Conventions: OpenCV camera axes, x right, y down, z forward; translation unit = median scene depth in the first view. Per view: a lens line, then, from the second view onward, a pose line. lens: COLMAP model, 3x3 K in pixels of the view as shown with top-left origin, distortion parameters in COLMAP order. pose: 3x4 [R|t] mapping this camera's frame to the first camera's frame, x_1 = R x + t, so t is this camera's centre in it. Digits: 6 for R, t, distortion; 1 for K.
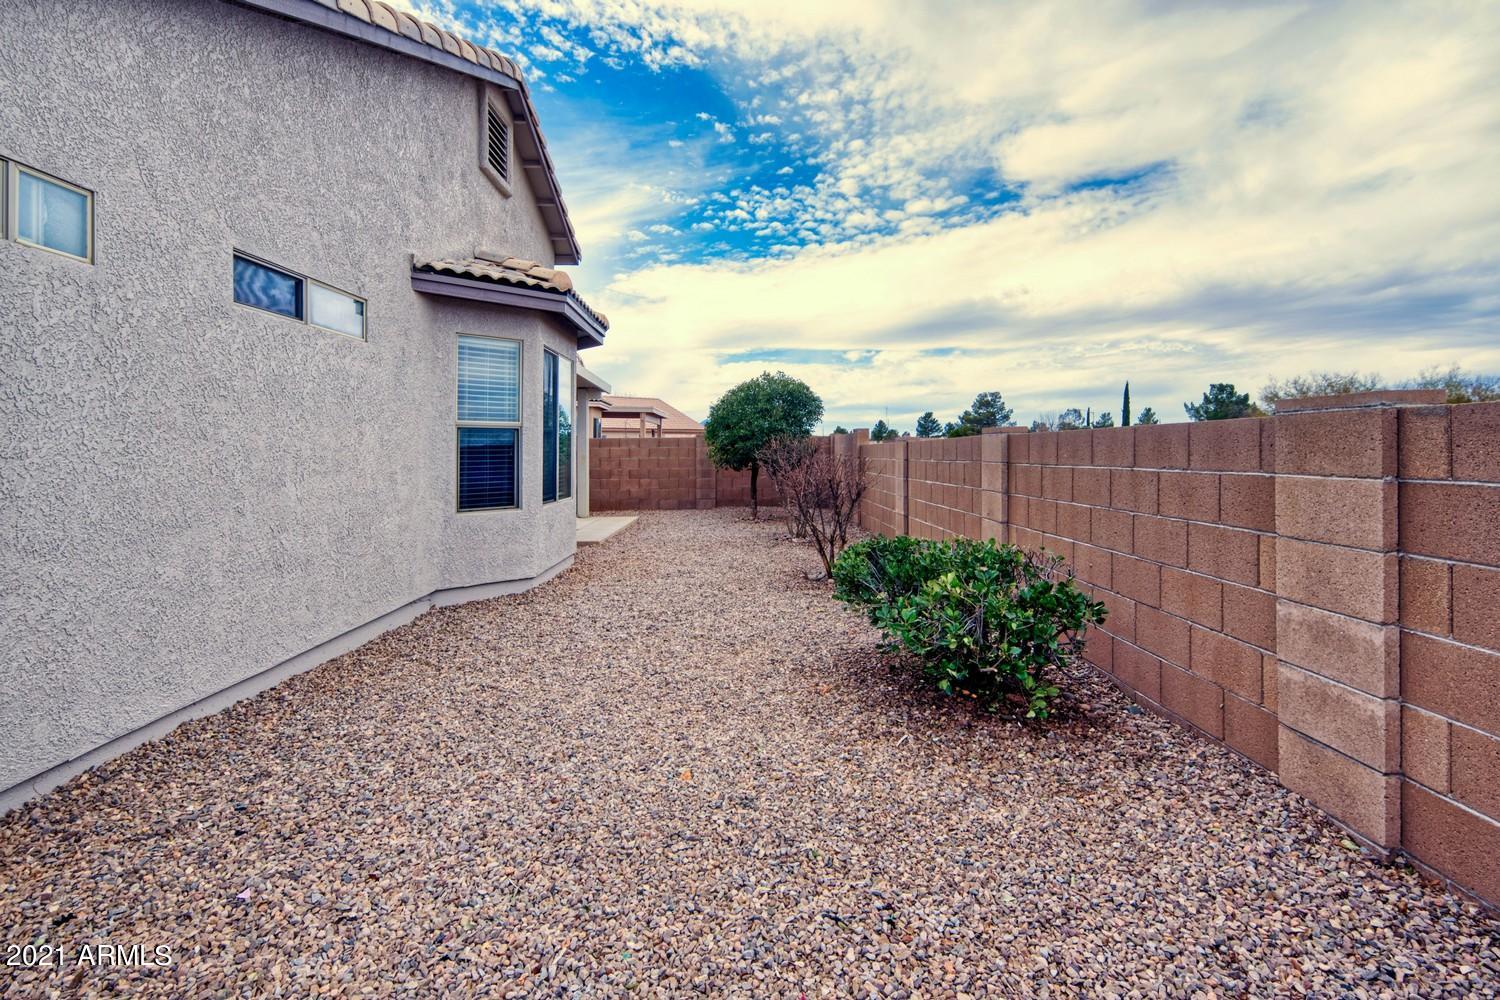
lens RADIAL K [[702.0, 0, 748.7], [0, 702.0, 431.8], [0, 0, 1]] dist [0.000577, -0.001370]
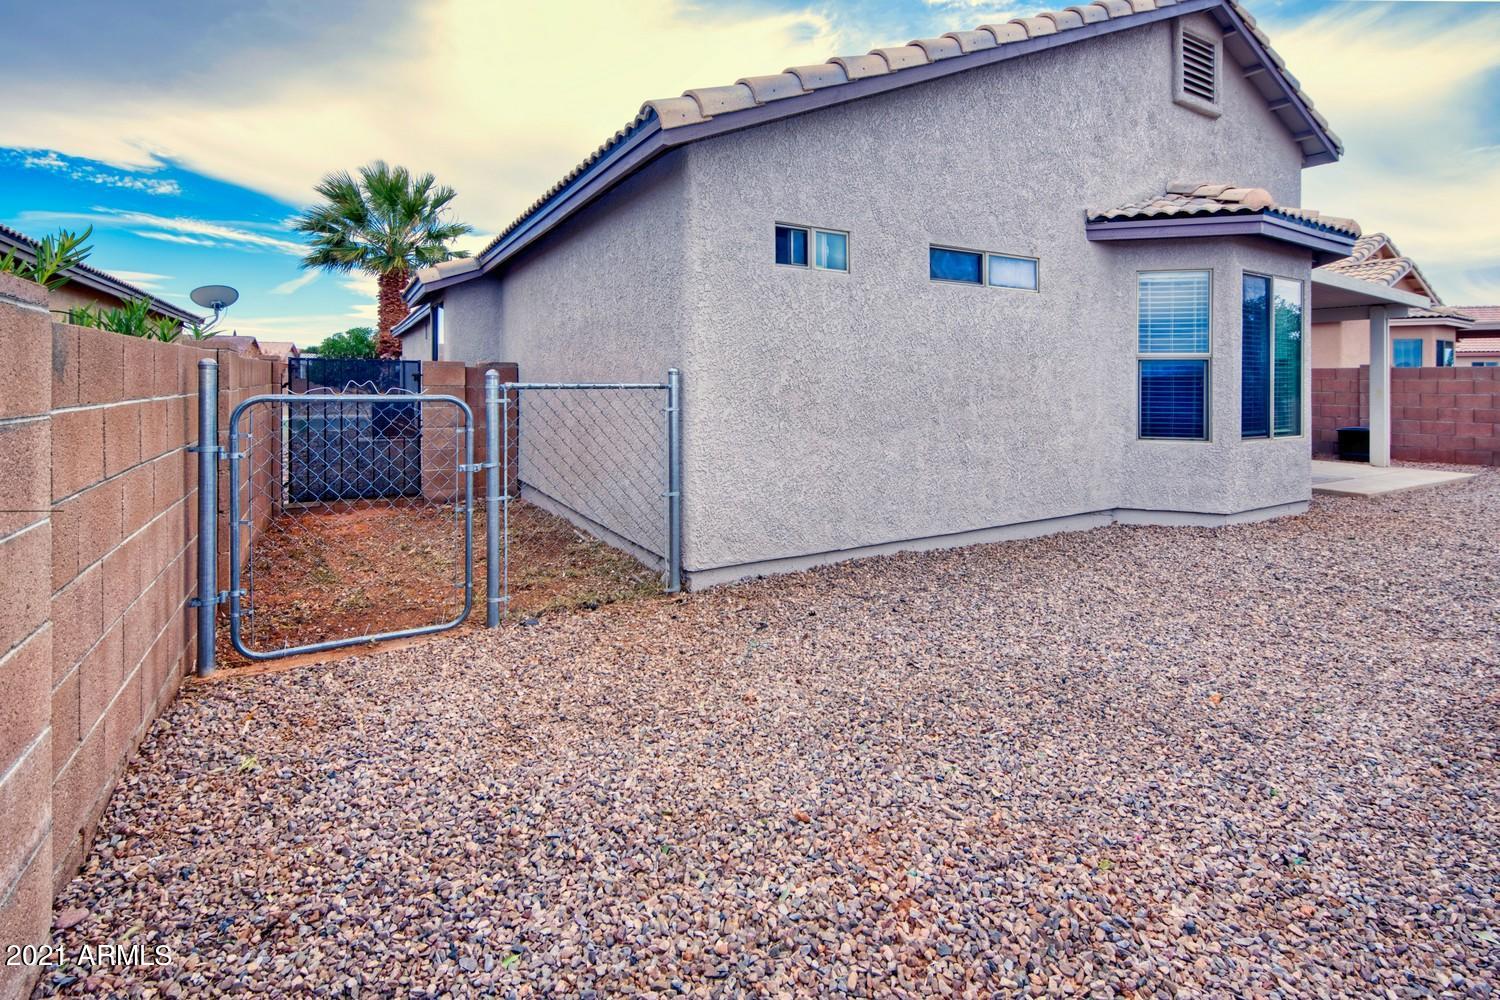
lens RADIAL K [[691.8, 0, 749.8], [0, 691.8, 376.8], [0, 0, 1]] dist [-0.000580, -0.000062]
pose [[0.502649, 0.005009, -0.864476, 0.235558], [0.013849, 0.999808, 0.013846, -0.003743], [0.864380, -0.018932, 0.502483, -0.049223]]
